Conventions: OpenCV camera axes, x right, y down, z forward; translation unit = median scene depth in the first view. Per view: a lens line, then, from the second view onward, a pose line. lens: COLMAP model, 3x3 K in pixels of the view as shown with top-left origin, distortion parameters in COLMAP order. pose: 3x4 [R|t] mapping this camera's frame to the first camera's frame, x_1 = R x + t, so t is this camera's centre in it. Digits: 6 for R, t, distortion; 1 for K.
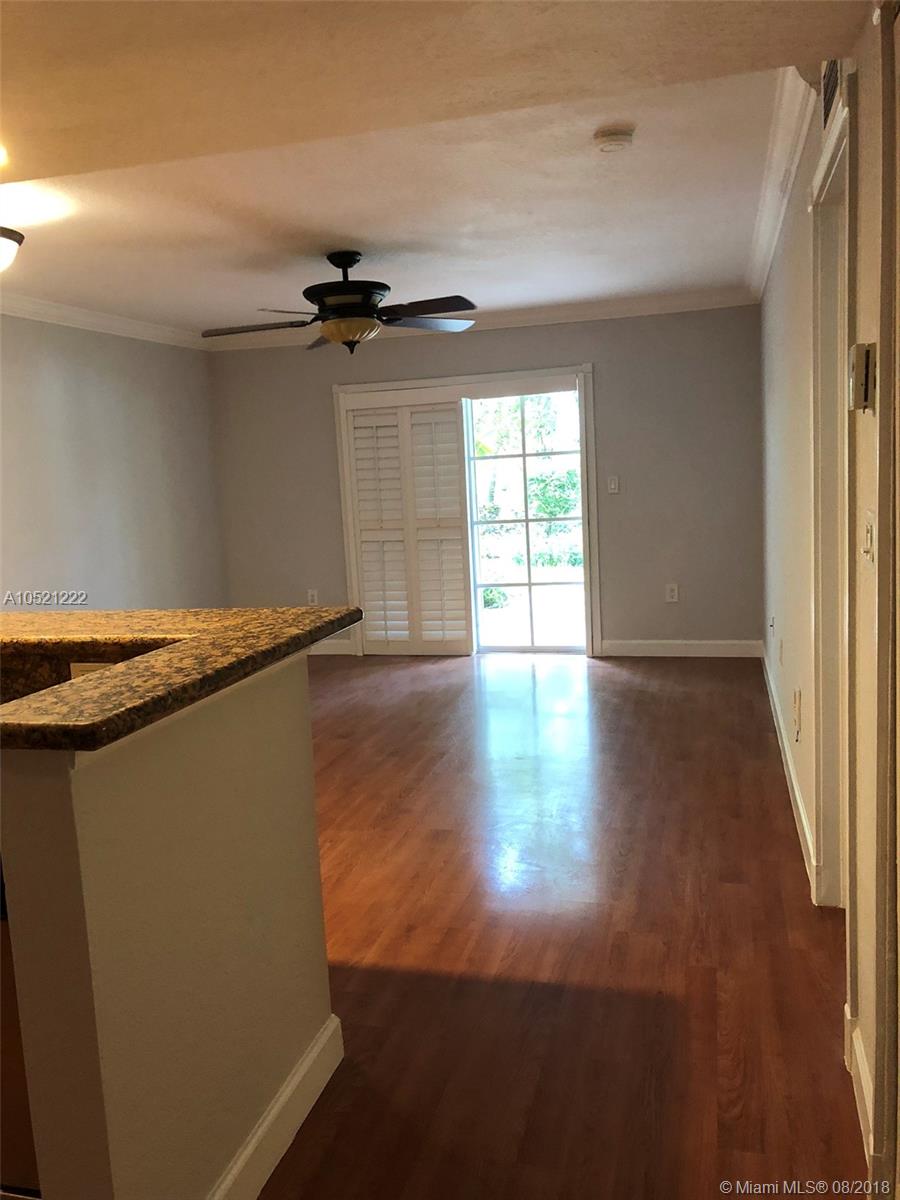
lens RADIAL K [[1080.4, 0, 438.5], [0, 1080.4, 625.9], [0, 0, 1]] dist [0.100888, -0.372838]
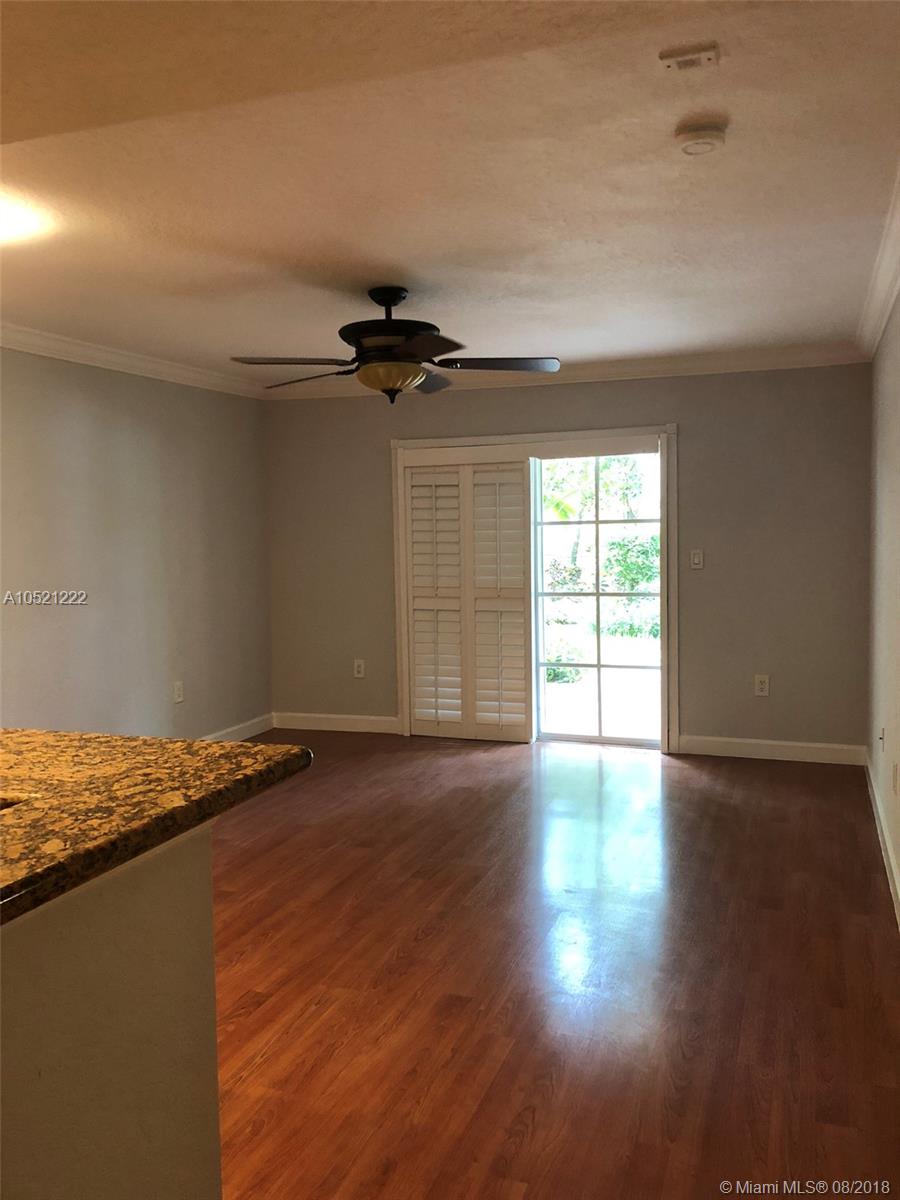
lens RADIAL K [[1065.2, 0, 450.0], [0, 1065.2, 600.0], [0, 0, 1]] dist [0.040293, -0.135471]
pose [[0.996517, 0.040483, -0.072904, 0.025139], [-0.045617, 0.996489, -0.070199, -0.026477], [0.069806, 0.073280, 0.994865, 0.122245]]
